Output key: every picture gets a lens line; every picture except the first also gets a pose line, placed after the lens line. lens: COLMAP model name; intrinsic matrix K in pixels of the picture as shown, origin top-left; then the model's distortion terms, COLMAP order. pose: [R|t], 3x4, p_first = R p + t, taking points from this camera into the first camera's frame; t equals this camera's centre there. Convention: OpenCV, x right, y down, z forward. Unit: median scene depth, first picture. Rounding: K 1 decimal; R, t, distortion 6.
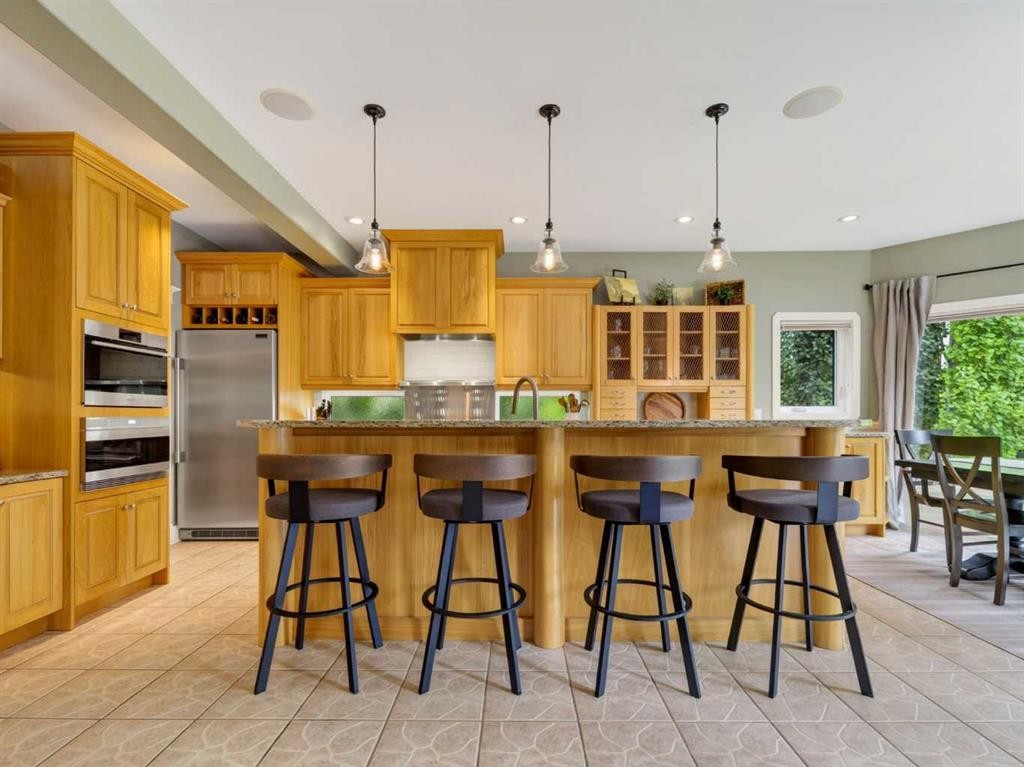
lens RADIAL K [[490.7, 0, 513.5], [0, 490.7, 417.5], [0, 0, 1]] dist [0.000840, -0.001568]
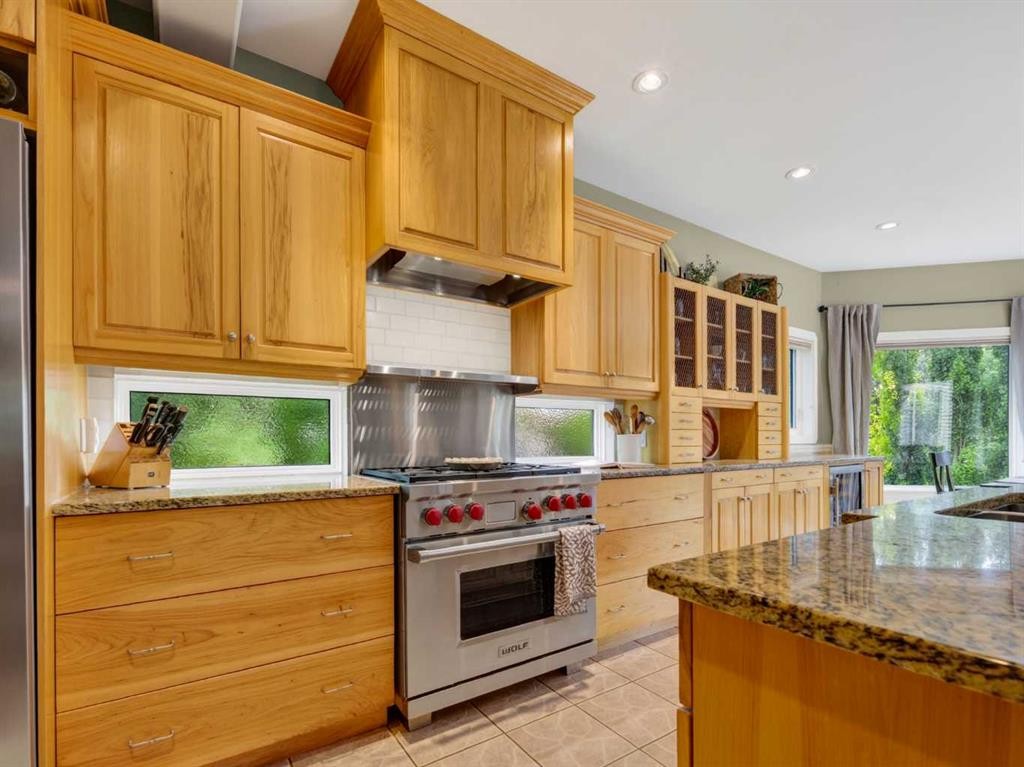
lens RADIAL K [[490.7, 0, 504.4], [0, 490.7, 439.3], [0, 0, 1]] dist [0.000840, -0.001568]
pose [[0.821568, -0.002902, 0.570103, -0.418888], [0.003226, 0.999995, 0.000442, -0.004507], [-0.570101, 0.001476, 0.821573, 0.617251]]
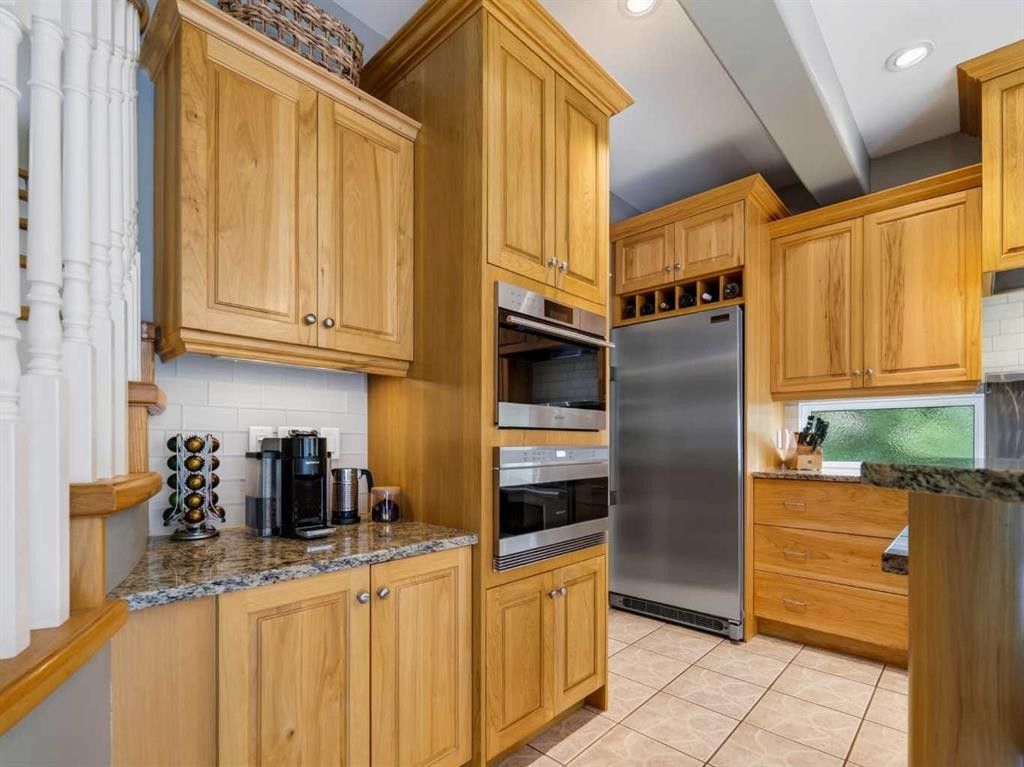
lens RADIAL K [[490.7, 0, 517.2], [0, 490.7, 444.1], [0, 0, 1]] dist [0.000840, -0.001568]
pose [[0.737867, 0.001323, -0.674945, -0.270787], [-0.000336, 0.999999, 0.001593, -0.002533], [0.674946, -0.000949, 0.737866, 0.342173]]
